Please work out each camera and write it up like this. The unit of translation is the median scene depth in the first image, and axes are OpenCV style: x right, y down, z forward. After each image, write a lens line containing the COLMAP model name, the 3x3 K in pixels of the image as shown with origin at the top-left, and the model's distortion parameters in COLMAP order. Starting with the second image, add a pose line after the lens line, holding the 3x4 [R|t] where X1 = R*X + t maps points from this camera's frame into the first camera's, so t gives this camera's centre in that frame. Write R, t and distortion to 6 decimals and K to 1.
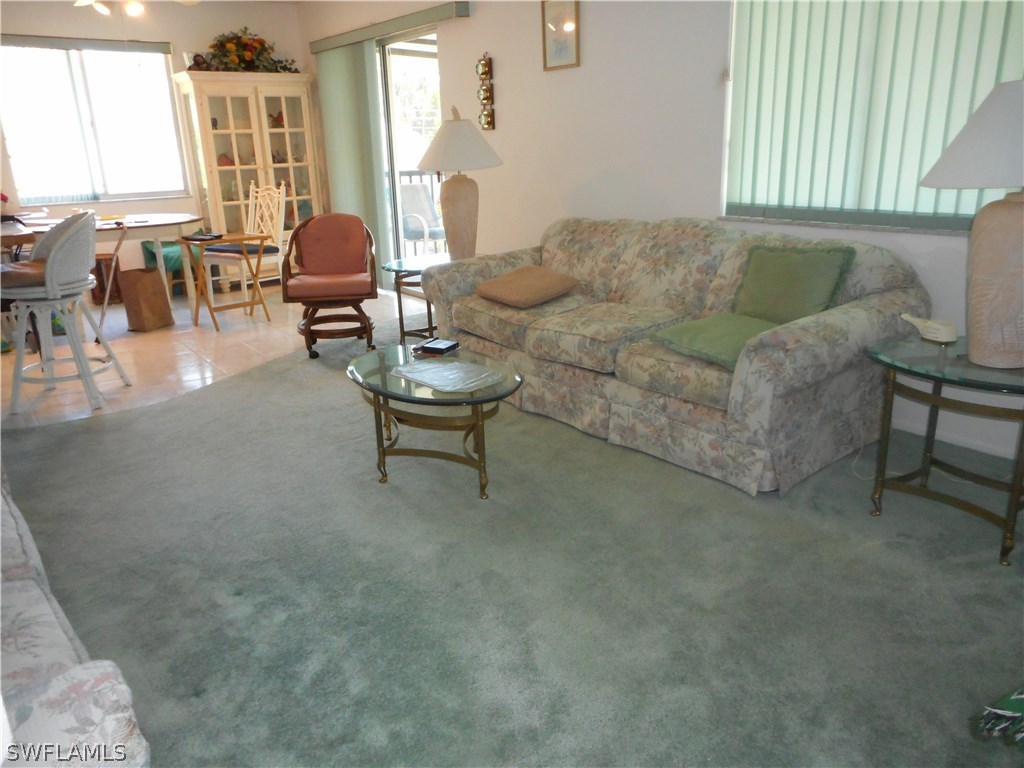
lens RADIAL K [[768.1, 0, 505.8], [0, 768.1, 388.6], [0, 0, 1]] dist [0.015645, 0.008942]
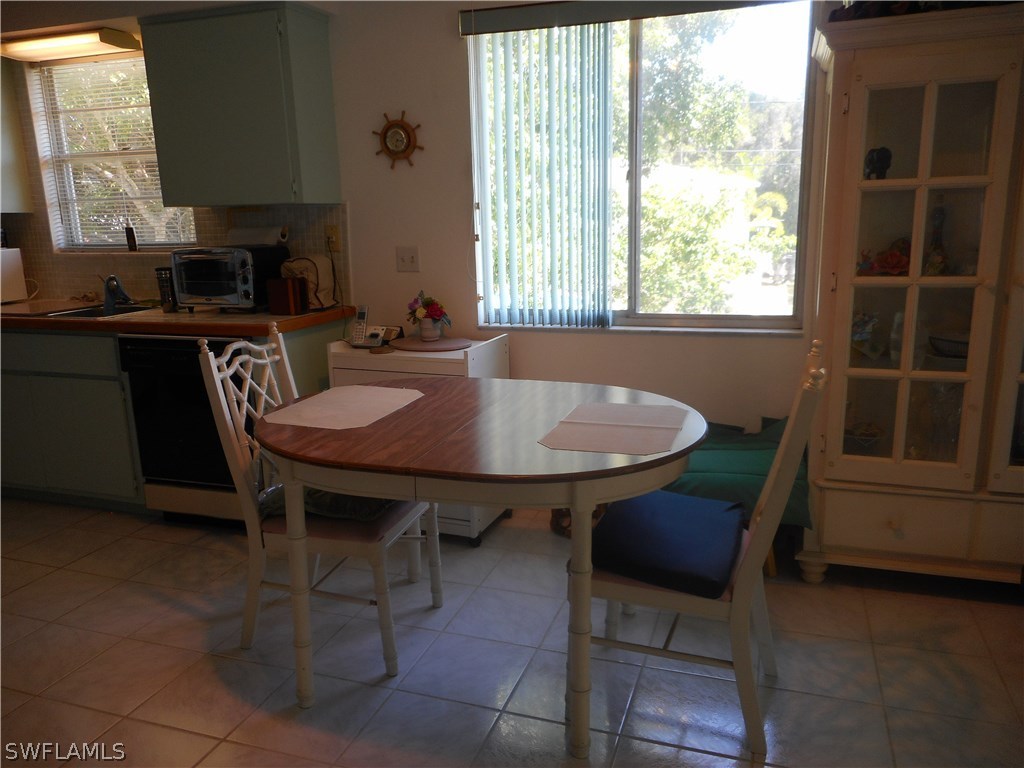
lens RADIAL K [[768.1, 0, 508.6], [0, 768.1, 385.3], [0, 0, 1]] dist [0.015645, 0.008942]
pose [[0.578135, 0.192598, -0.792885, -0.165377], [-0.247042, 0.967450, 0.054869, -0.216021], [0.777644, 0.164154, 0.606896, 0.652050]]
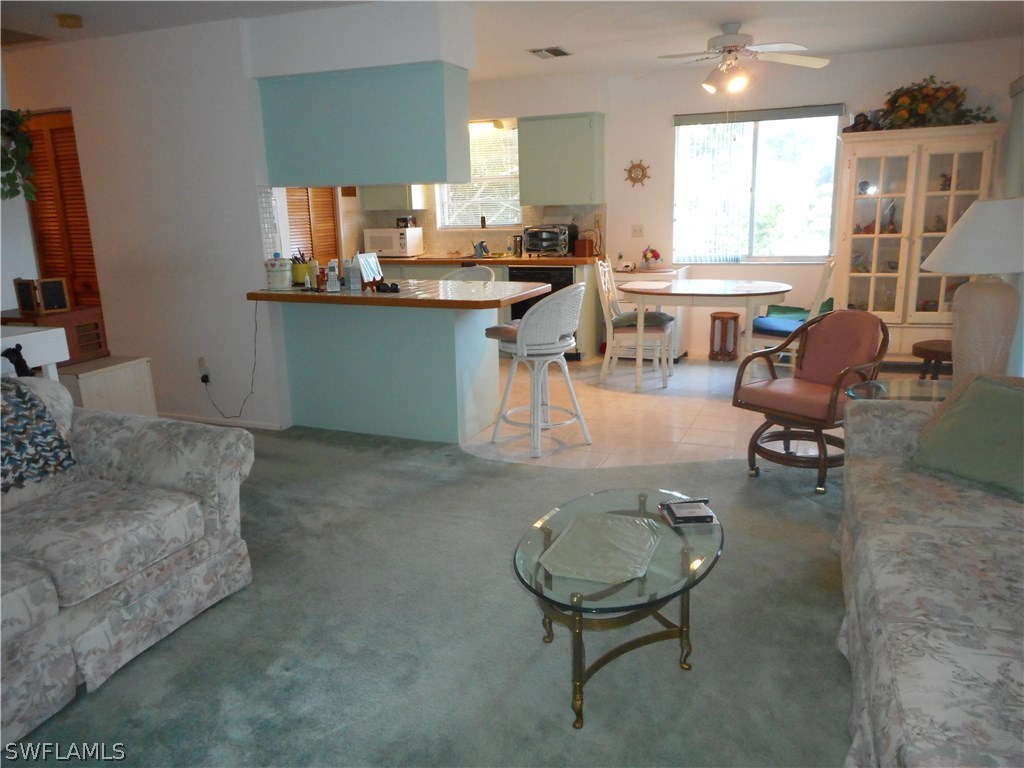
lens RADIAL K [[768.1, 0, 512.7], [0, 768.1, 389.3], [0, 0, 1]] dist [0.015645, 0.008942]
pose [[0.527848, 0.211859, -0.822492, 0.195872], [-0.253131, 0.963623, 0.085762, -0.089819], [0.810742, 0.162929, 0.562274, 0.199421]]
